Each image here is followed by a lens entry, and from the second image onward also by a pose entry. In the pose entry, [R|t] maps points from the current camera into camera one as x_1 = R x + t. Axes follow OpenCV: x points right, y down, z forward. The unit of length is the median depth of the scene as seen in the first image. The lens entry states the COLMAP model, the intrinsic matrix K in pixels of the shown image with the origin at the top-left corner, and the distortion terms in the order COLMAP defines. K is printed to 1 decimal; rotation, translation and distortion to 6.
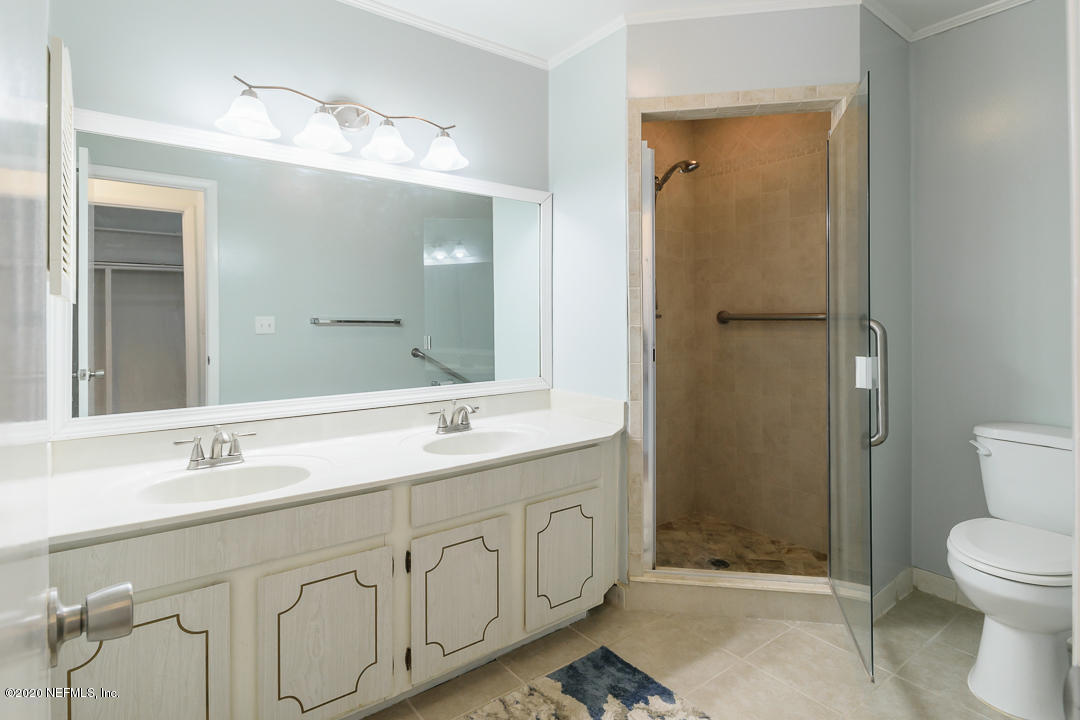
lens RADIAL K [[536.1, 0, 540.0], [0, 536.1, 360.0], [0, 0, 1]] dist [0.001221, 0.000451]
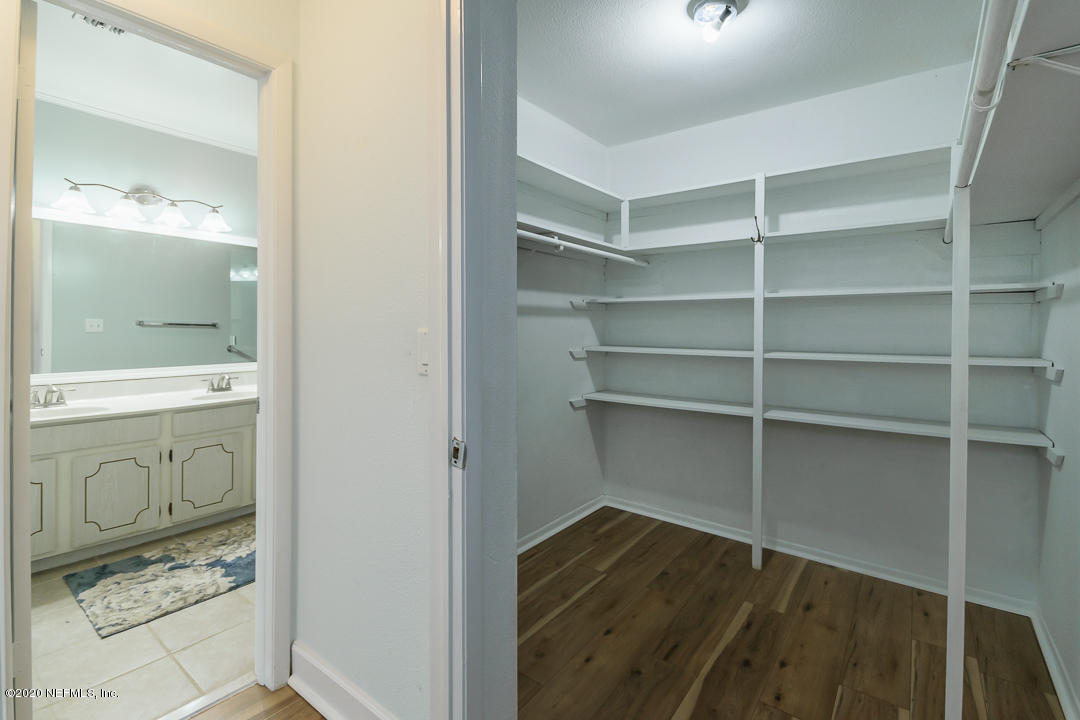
lens RADIAL K [[498.9, 0, 536.3], [0, 498.9, 356.7], [0, 0, 1]] dist [0.003308, -0.010022]
pose [[0.973294, 0.002998, 0.229544, 0.514768], [0.000551, 0.999881, -0.015392, 0.058912], [-0.229563, 0.015108, 0.973177, -0.843565]]
